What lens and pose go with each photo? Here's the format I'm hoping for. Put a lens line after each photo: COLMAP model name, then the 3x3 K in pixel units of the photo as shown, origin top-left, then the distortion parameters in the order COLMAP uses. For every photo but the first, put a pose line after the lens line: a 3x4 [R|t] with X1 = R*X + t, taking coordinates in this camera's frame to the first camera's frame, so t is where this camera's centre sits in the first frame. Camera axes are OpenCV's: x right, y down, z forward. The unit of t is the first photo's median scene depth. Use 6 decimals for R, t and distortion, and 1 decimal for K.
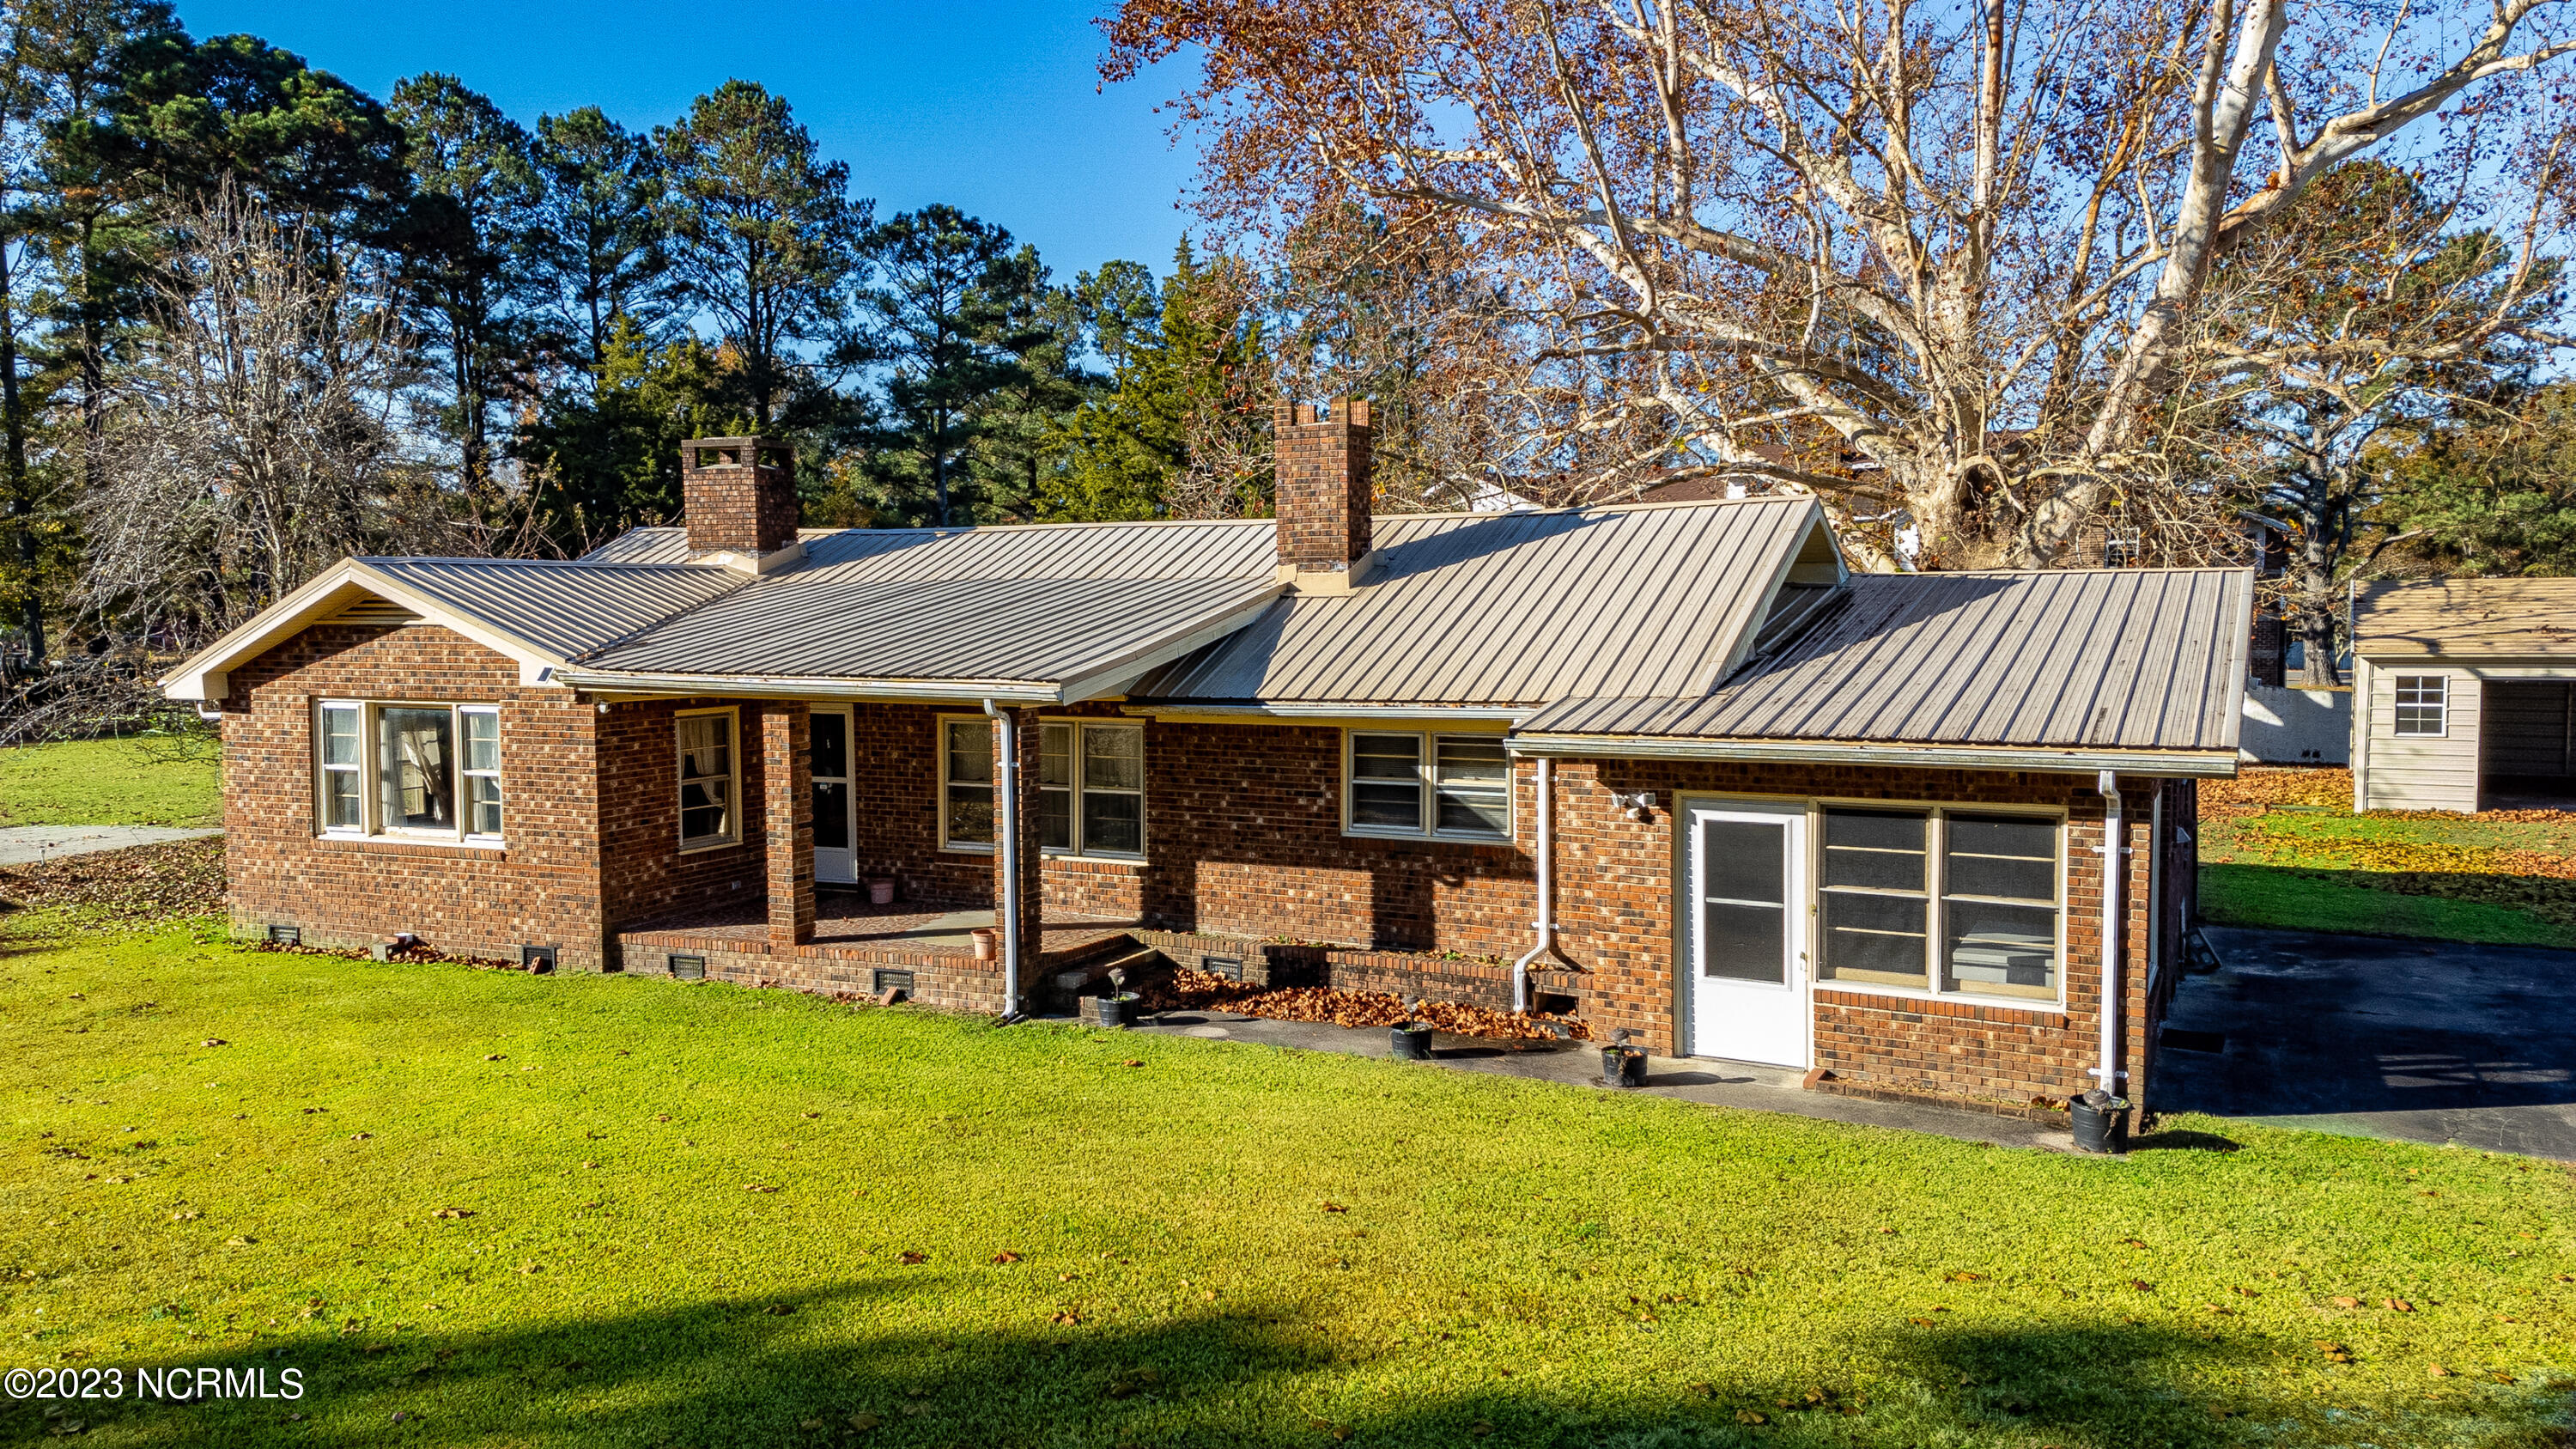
lens RADIAL K [[1832.2, 0, 1288.0], [0, 1832.2, 724.5], [0, 0, 1]] dist [0.303550, -0.285359]
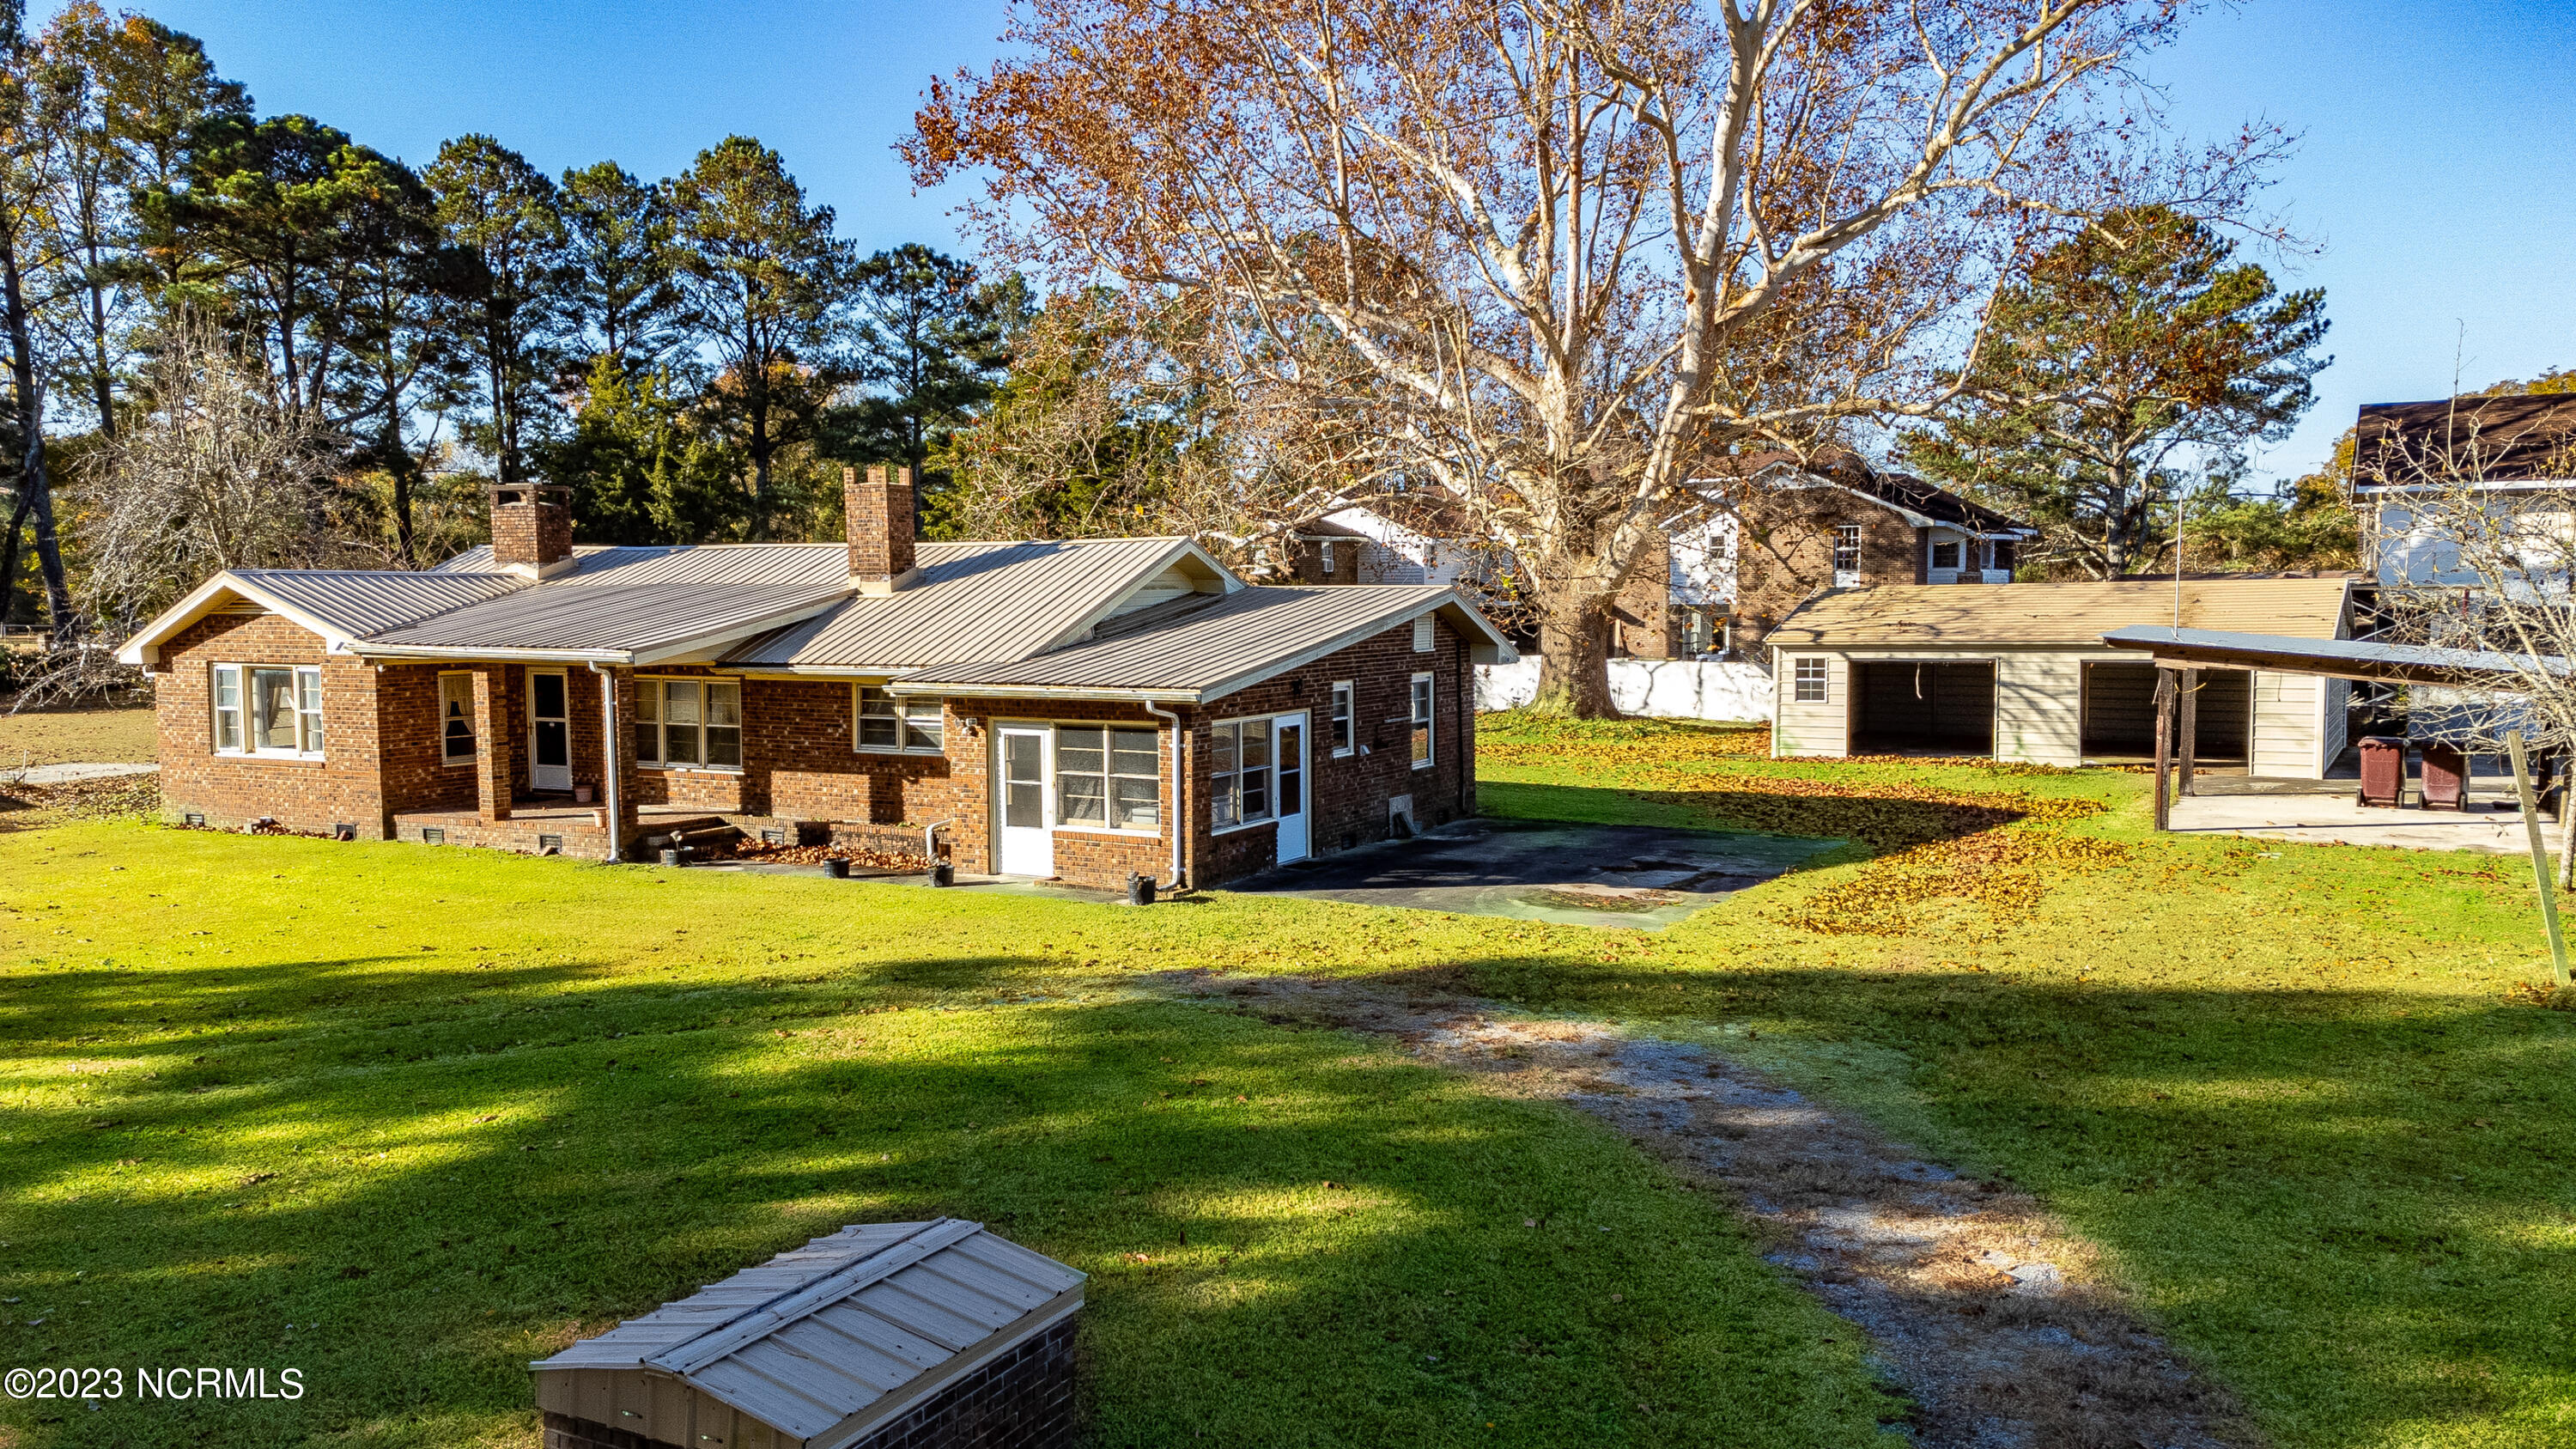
lens RADIAL K [[1832.2, 0, 1288.0], [0, 1832.2, 724.5], [0, 0, 1]] dist [0.303550, -0.285359]
pose [[0.998680, 0.003350, -0.051262, 0.414115], [-0.003134, 0.999986, 0.004299, 0.025199], [0.051275, -0.004133, 0.998676, -0.479957]]
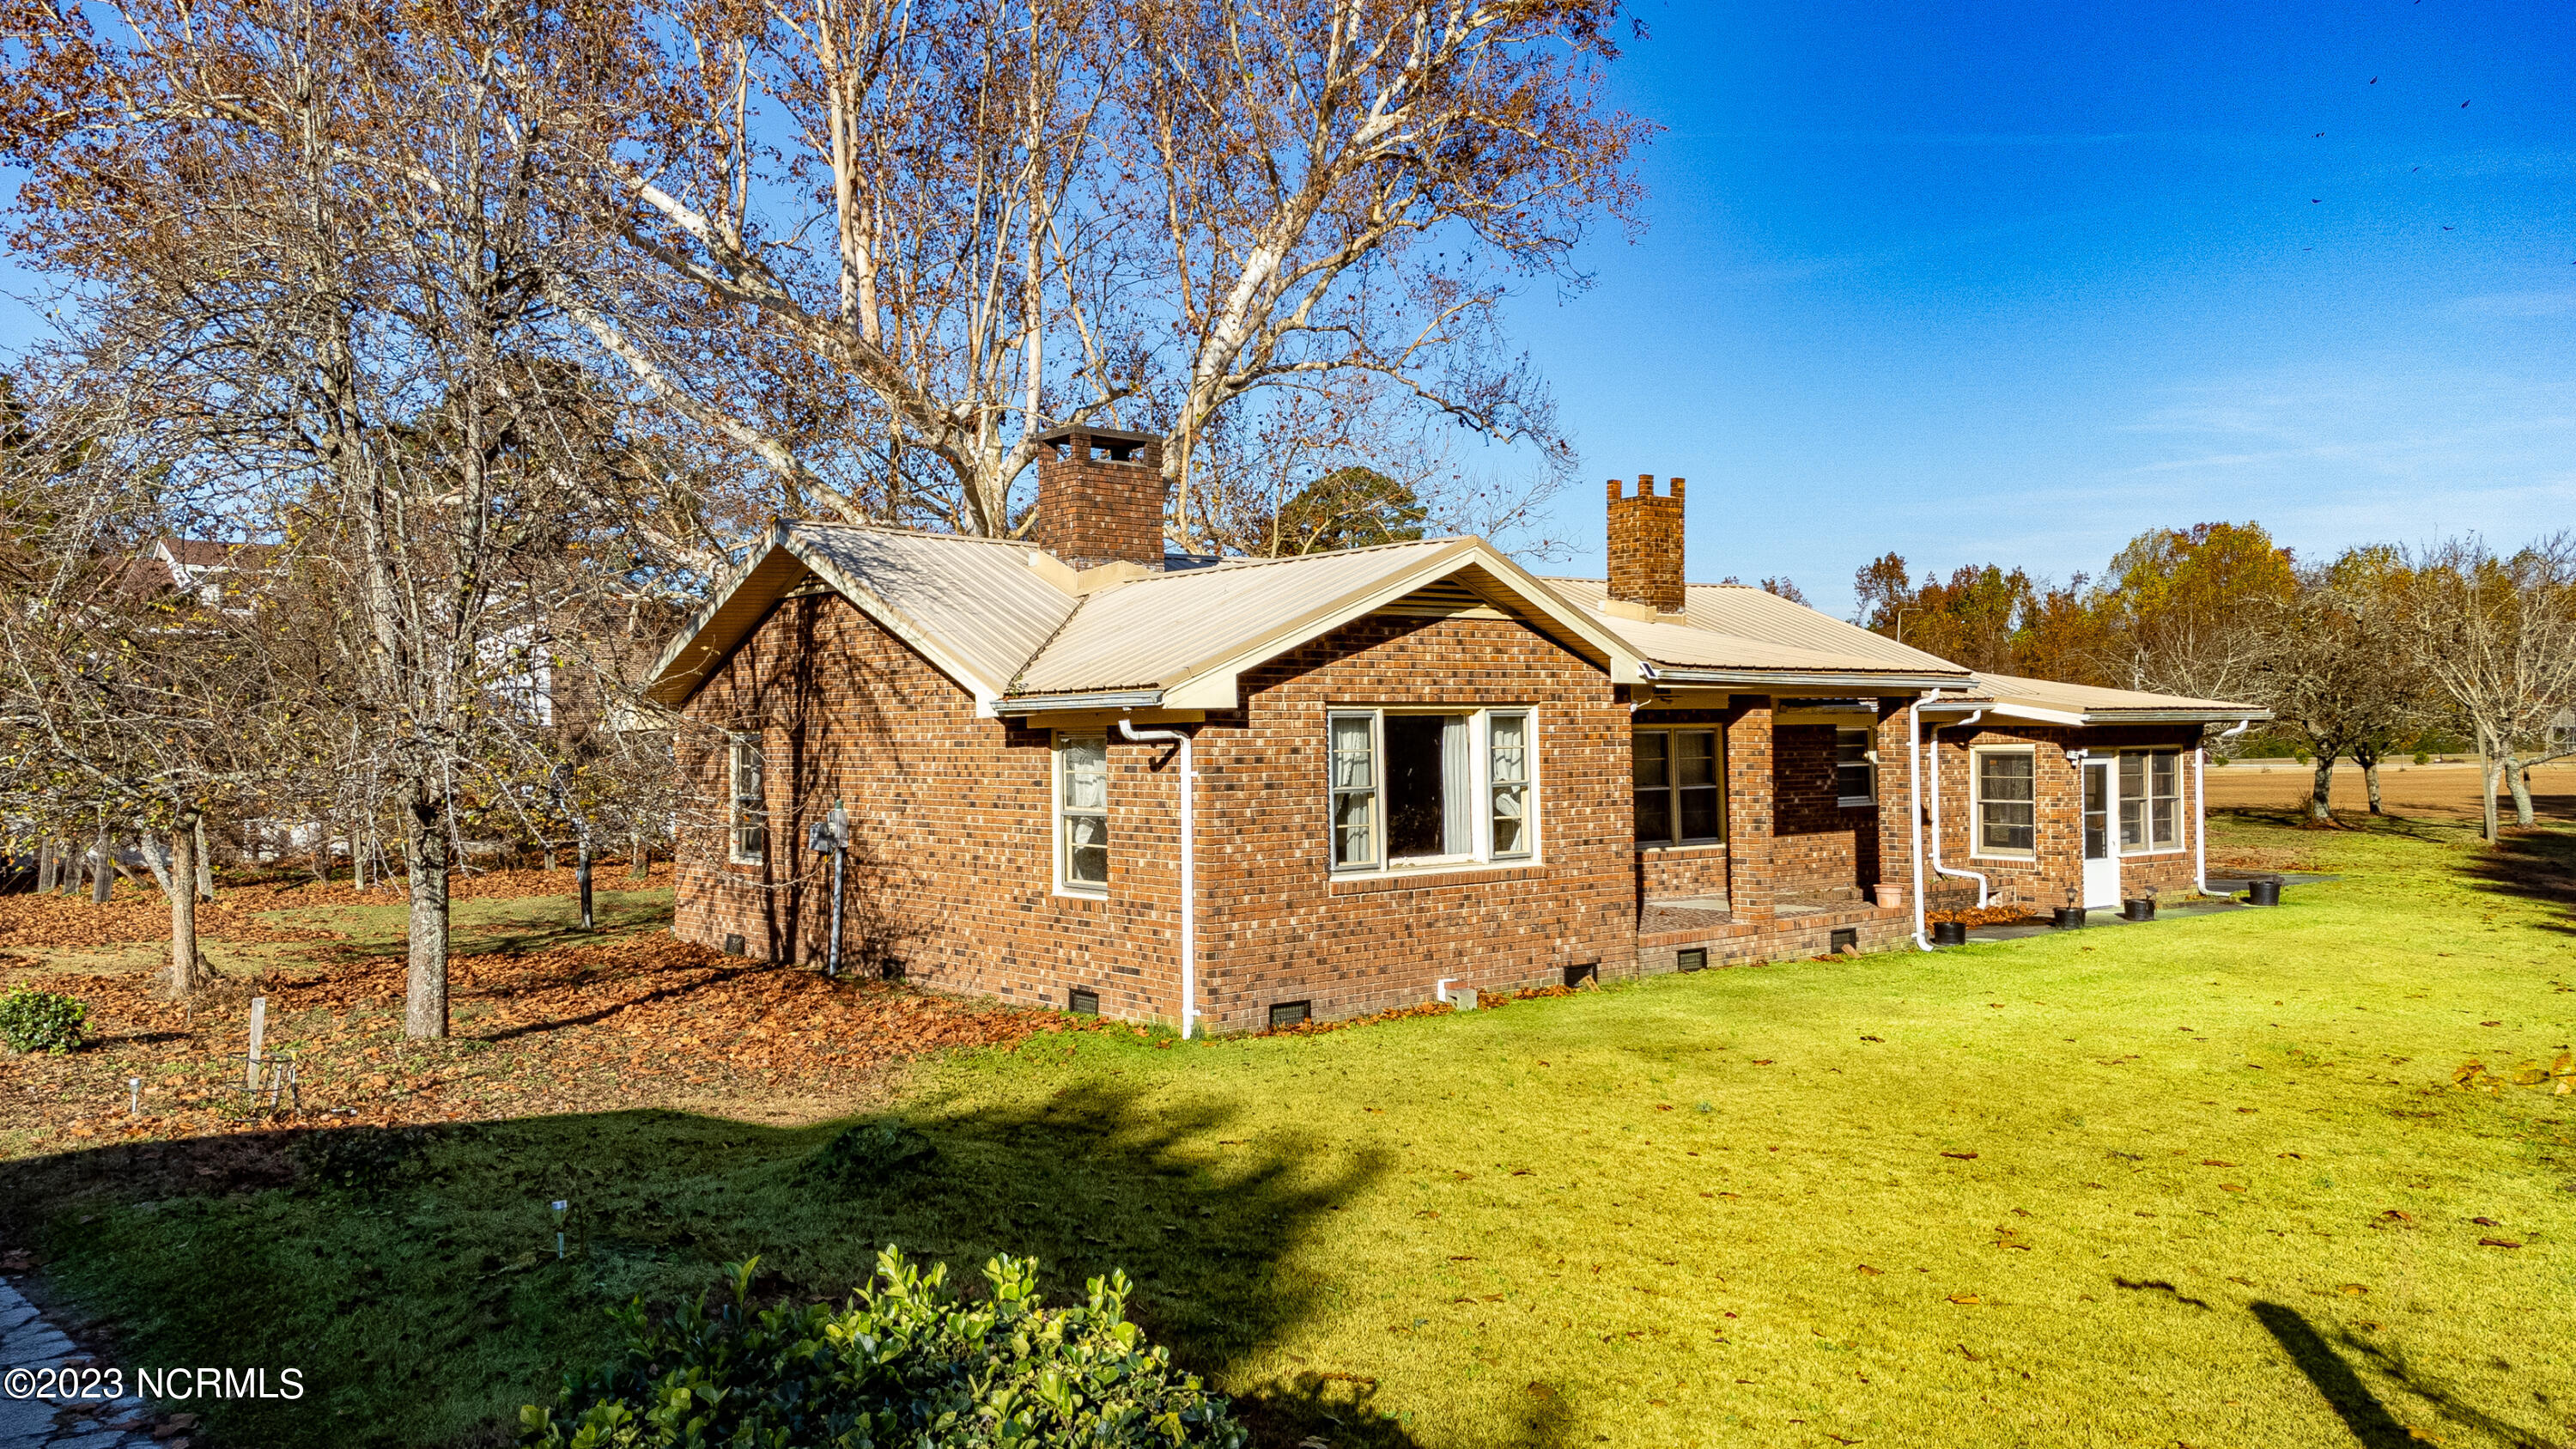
lens RADIAL K [[1832.2, 0, 1288.0], [0, 1832.2, 724.5], [0, 0, 1]] dist [0.303550, -0.285359]
pose [[0.395665, 0.007952, 0.918360, -1.196549], [0.074035, 0.996432, -0.040525, 0.023557], [-0.915406, 0.084025, 0.393665, 0.713373]]
